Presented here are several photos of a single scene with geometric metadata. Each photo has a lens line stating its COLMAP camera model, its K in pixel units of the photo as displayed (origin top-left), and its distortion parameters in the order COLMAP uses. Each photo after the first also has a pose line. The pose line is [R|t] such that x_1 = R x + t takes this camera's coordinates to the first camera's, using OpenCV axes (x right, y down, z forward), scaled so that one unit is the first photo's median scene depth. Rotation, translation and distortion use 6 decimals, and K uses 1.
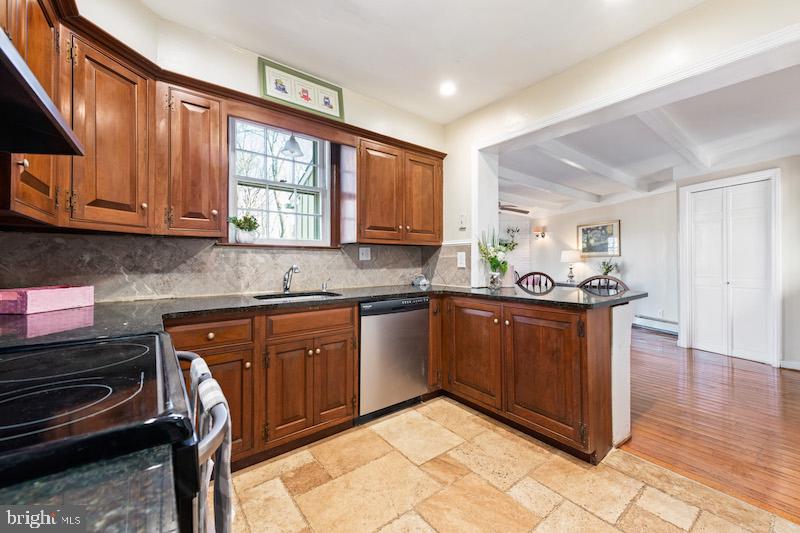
lens RADIAL K [[310.5, 0, 400.0], [0, 310.5, 266.5], [0, 0, 1]] dist [-0.000481, -0.000142]
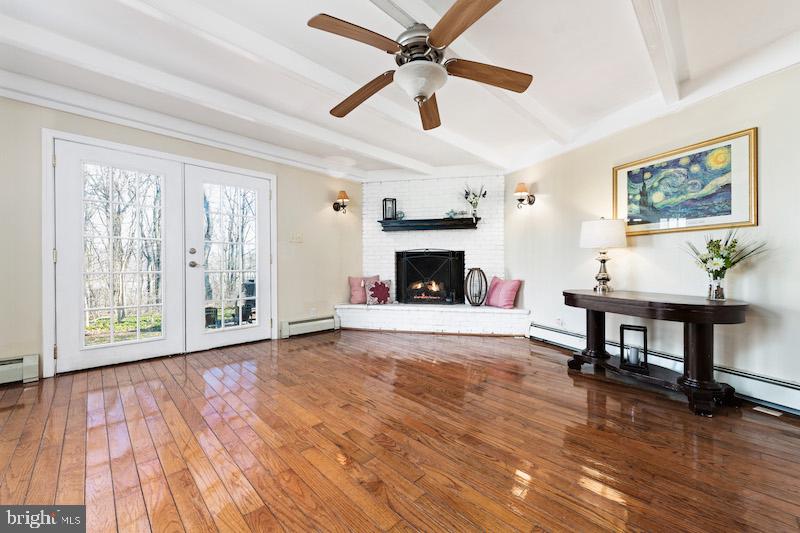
lens RADIAL K [[310.5, 0, 400.0], [0, 310.5, 266.5], [0, 0, 1]] dist [-0.000481, -0.000142]
pose [[0.991793, -0.002170, 0.127839, 0.207938], [0.002539, 0.999993, -0.002728, 0.014512], [-0.127832, 0.003030, 0.991791, 0.606868]]
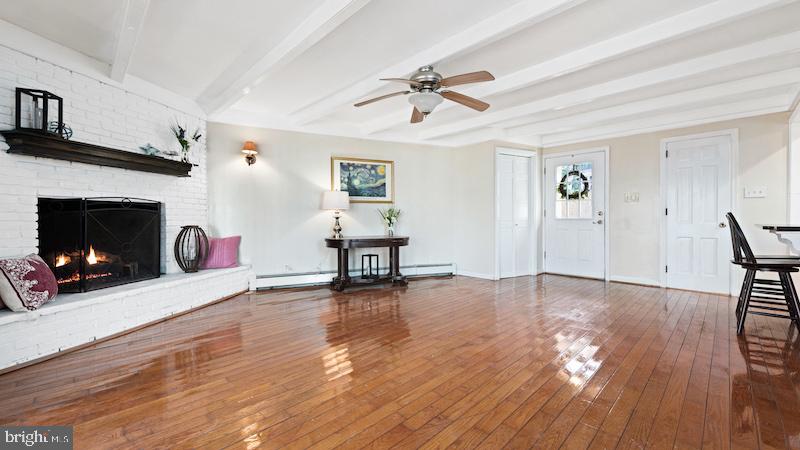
lens RADIAL K [[321.4, 0, 400.0], [0, 321.4, 225.0], [0, 0, 1]] dist [0.000930, -0.000068]
pose [[-0.144447, -0.020979, 0.989290, -0.174230], [0.014775, 0.999618, 0.023356, 0.007225], [-0.989402, 0.017991, -0.144082, 0.984119]]
